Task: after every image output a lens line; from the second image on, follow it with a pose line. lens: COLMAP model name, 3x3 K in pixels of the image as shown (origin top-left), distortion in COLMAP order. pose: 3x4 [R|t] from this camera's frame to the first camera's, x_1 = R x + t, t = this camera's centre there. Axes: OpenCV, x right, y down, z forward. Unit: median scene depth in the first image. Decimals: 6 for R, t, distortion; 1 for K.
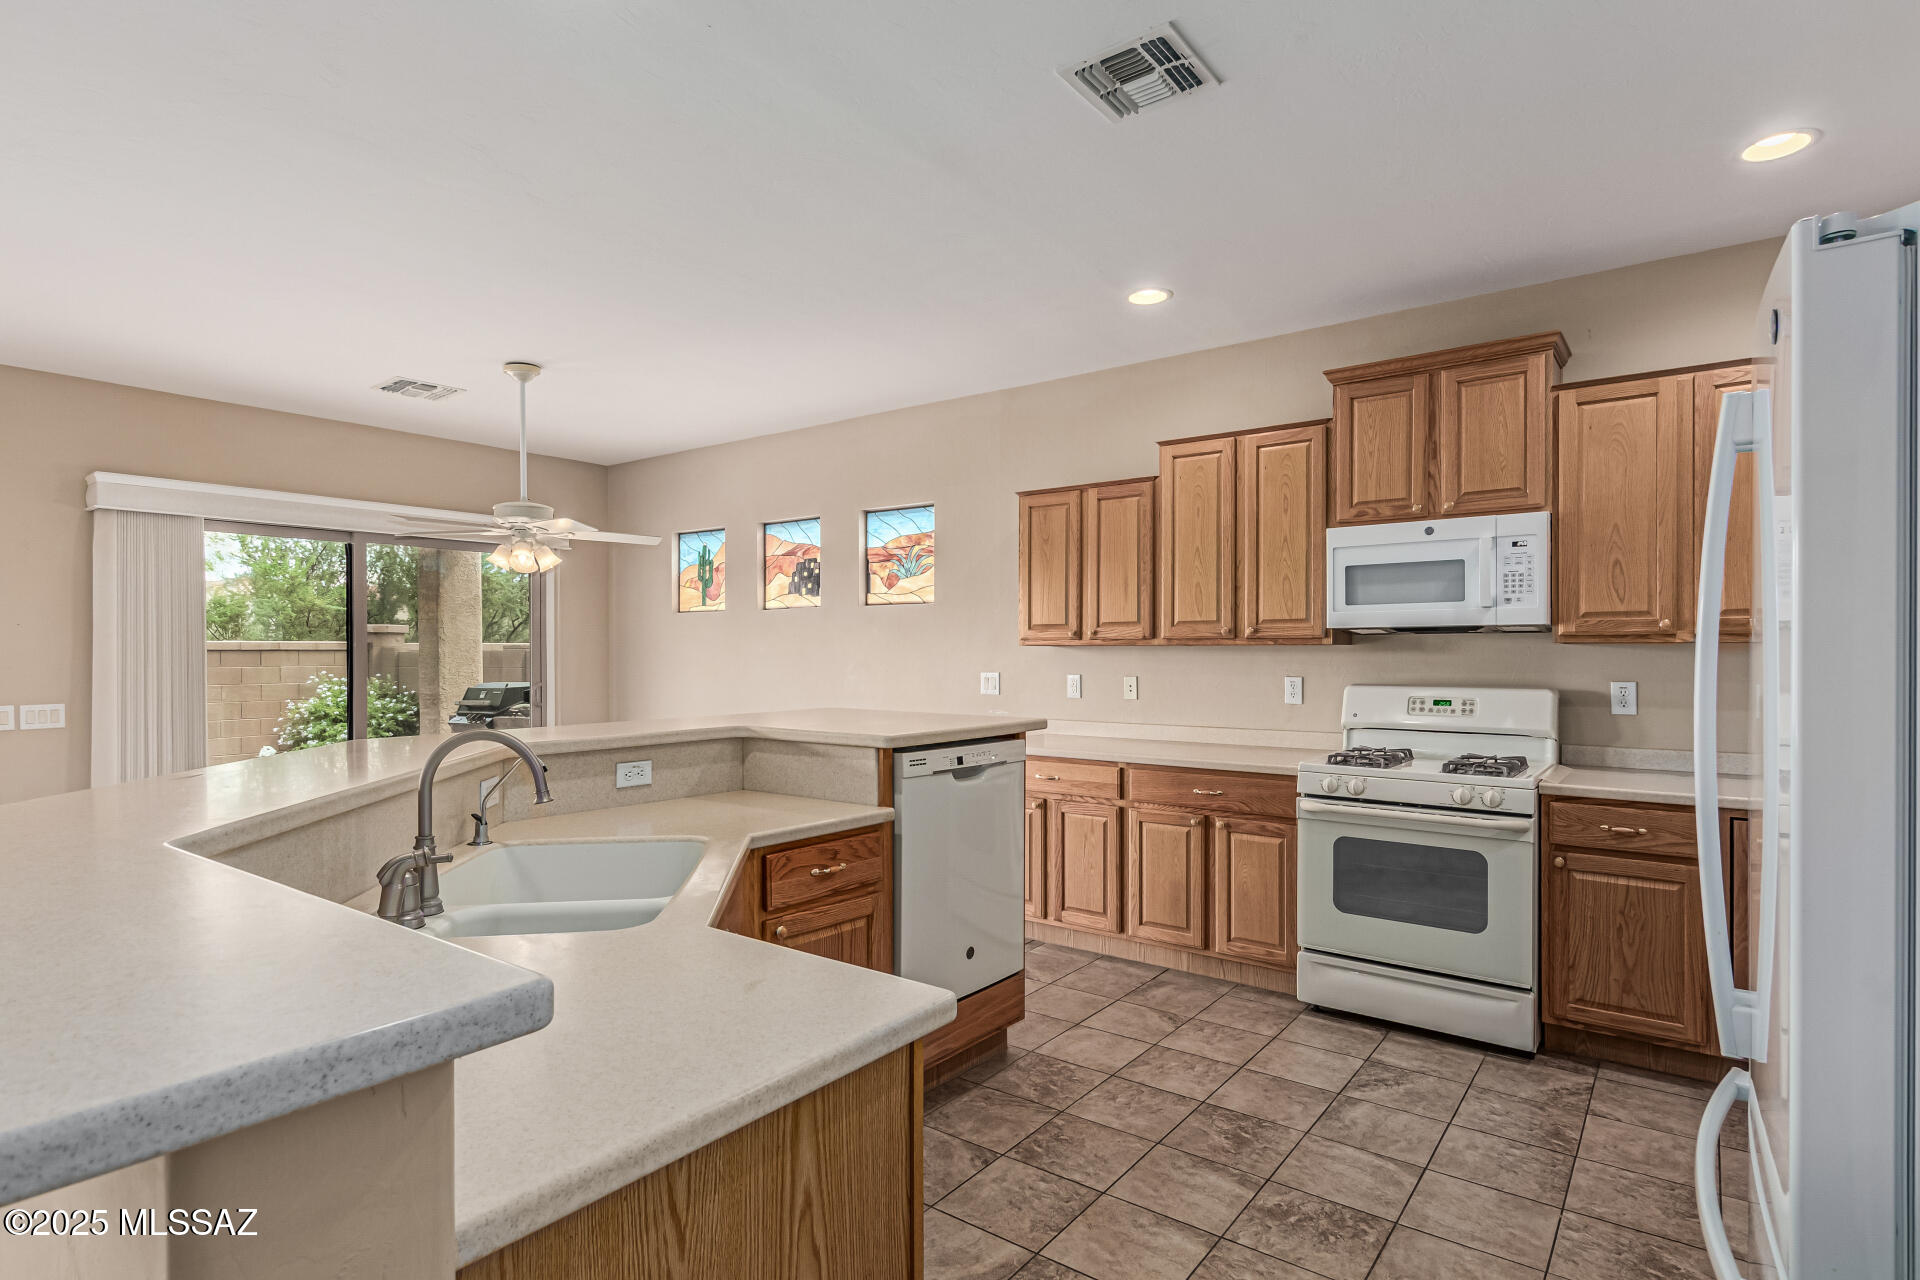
lens RADIAL K [[982.4, 0, 964.3], [0, 982.4, 650.7], [0, 0, 1]] dist [0.006476, -0.005468]
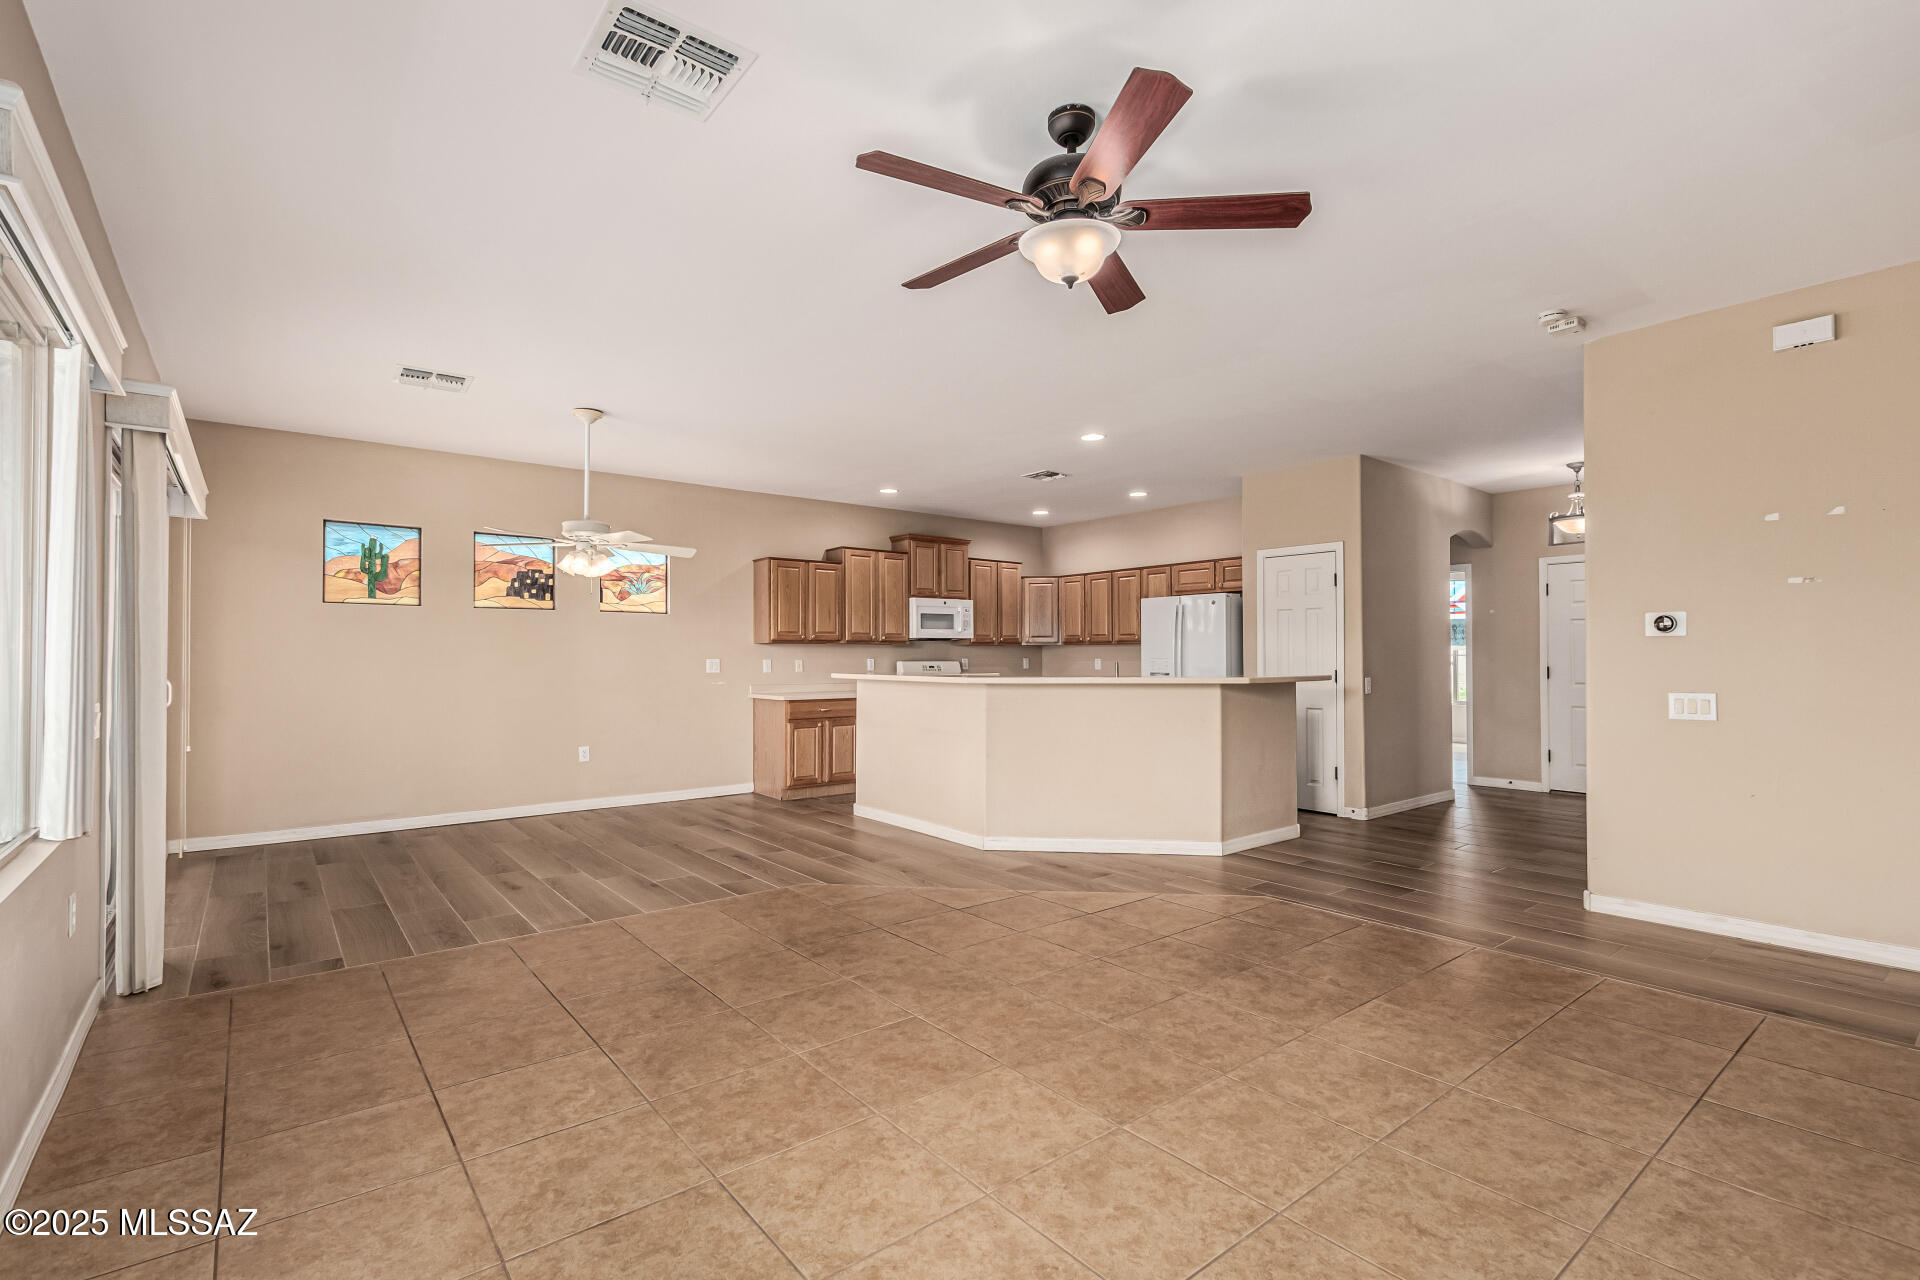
lens RADIAL K [[877.2, 0, 965.2], [0, 877.2, 644.0], [0, 0, 1]] dist [0.008713, -0.004460]
pose [[0.243277, 0.016340, 0.969819, -1.432530], [0.002362, 0.999845, -0.017439, 0.026331], [-0.969954, 0.006533, 0.243201, 0.275588]]
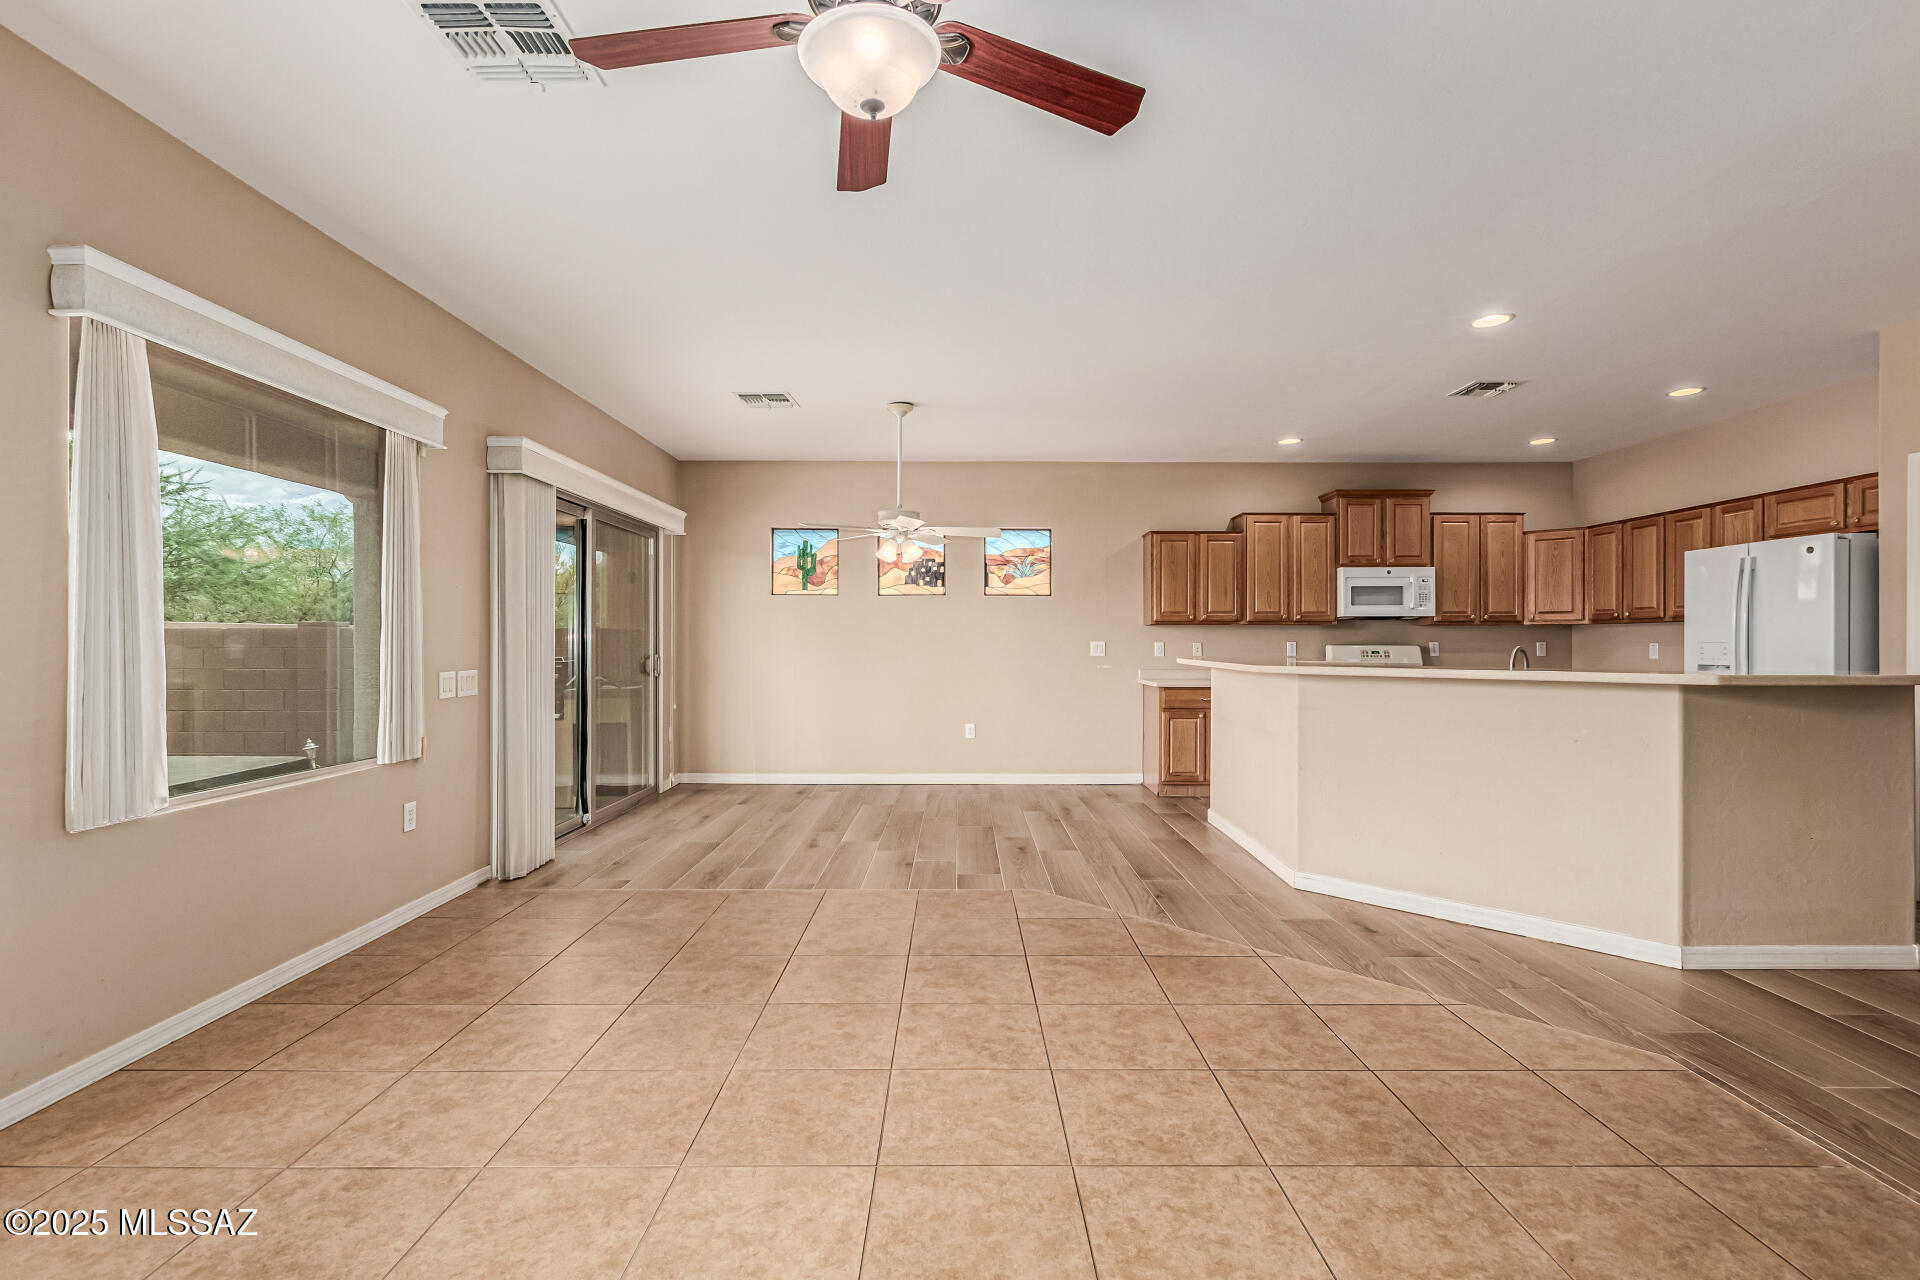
lens RADIAL K [[877.2, 0, 959.9], [0, 877.2, 640.9], [0, 0, 1]] dist [0.008713, -0.004460]
pose [[0.797410, 0.003274, 0.603429, -1.110666], [-0.002221, 0.999994, -0.002491, 0.027856], [-0.603434, 0.000646, 0.797413, 0.022847]]
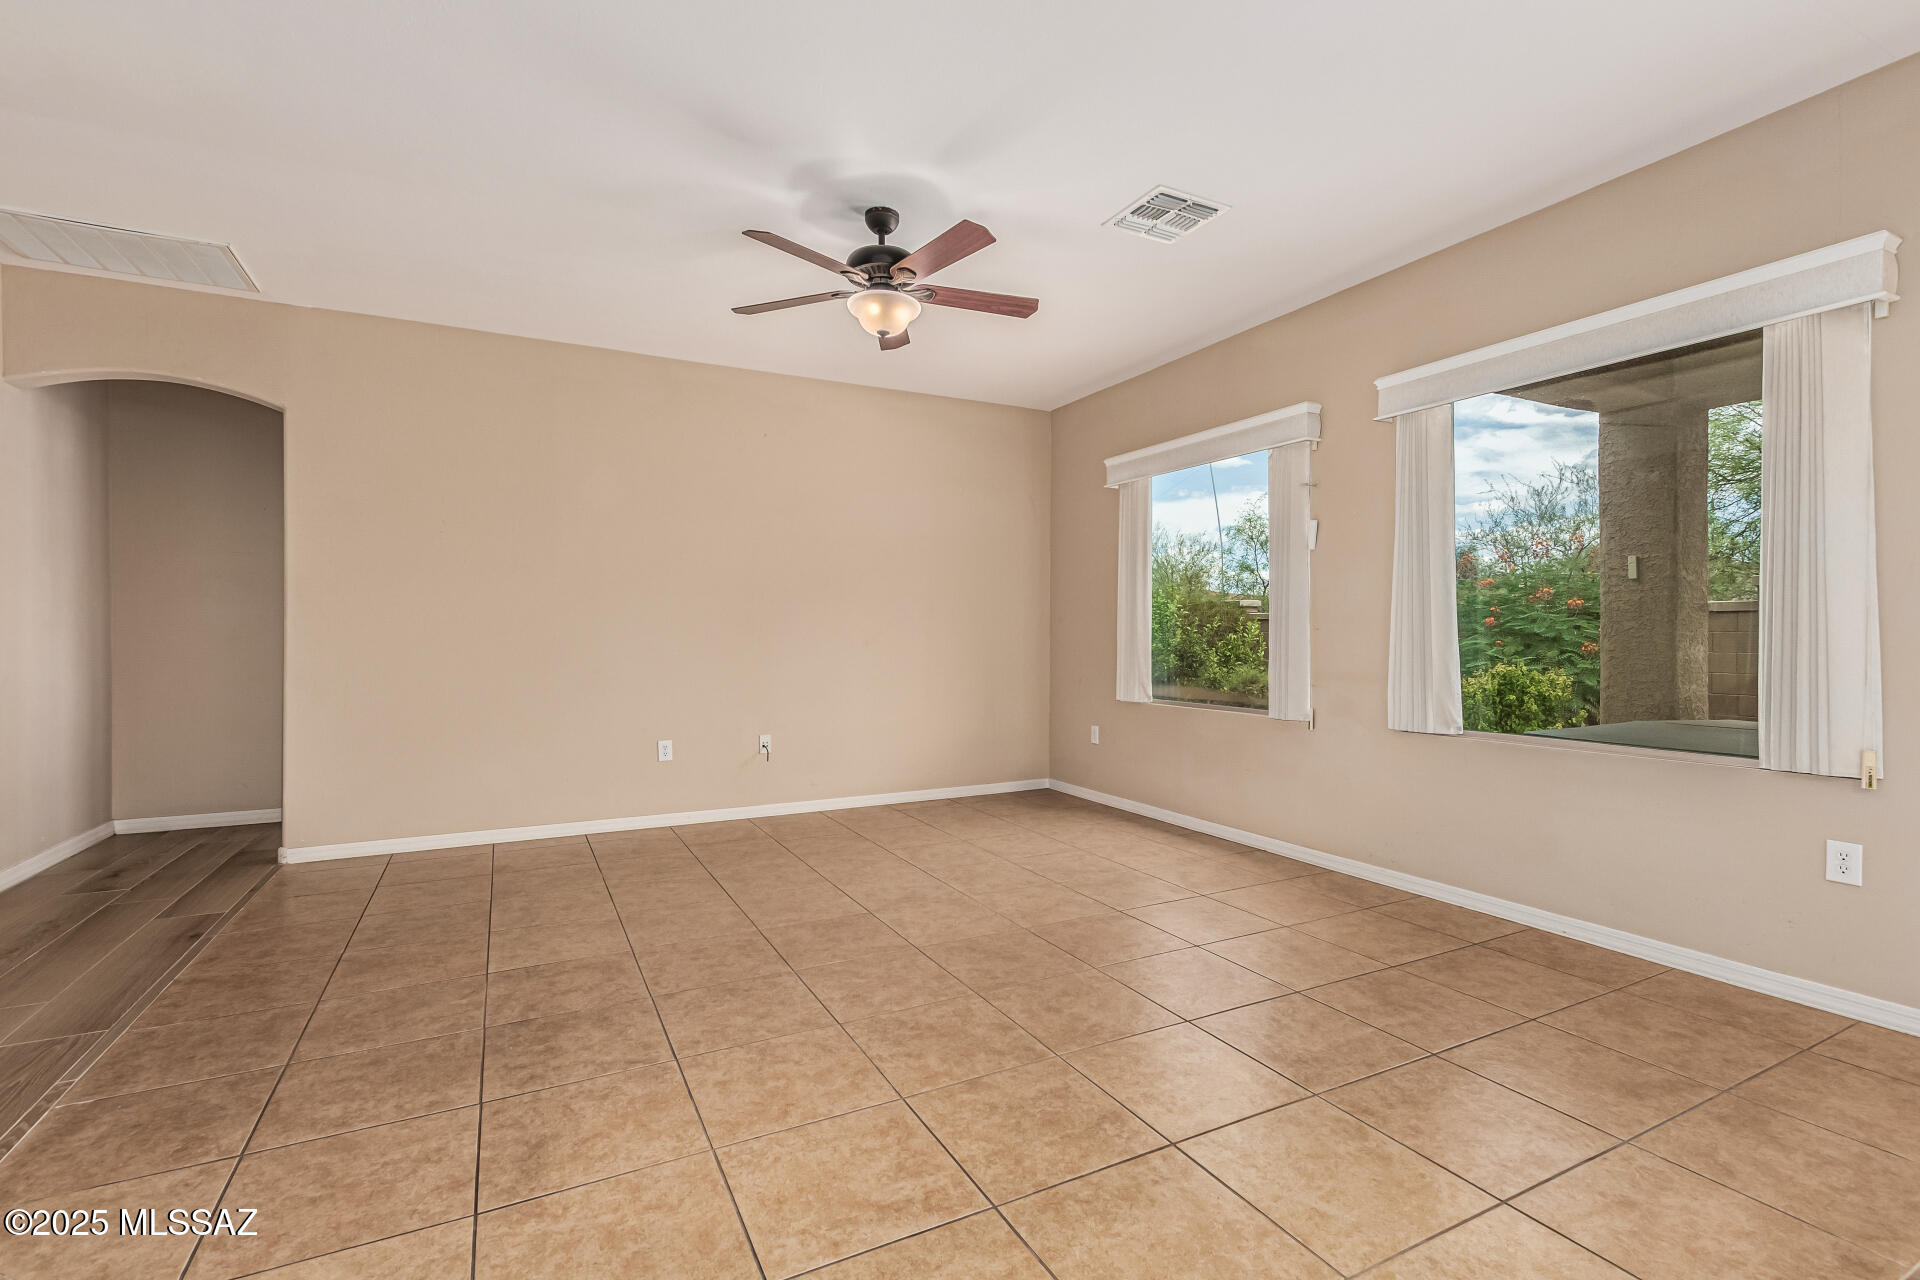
lens RADIAL K [[877.2, 0, 961.0], [0, 877.2, 635.2], [0, 0, 1]] dist [0.008713, -0.004460]
pose [[-0.432627, 0.002228, -0.901570, -0.301910], [0.000528, 0.999997, 0.002217, 0.044723], [0.901573, 0.000483, -0.432627, 0.705114]]
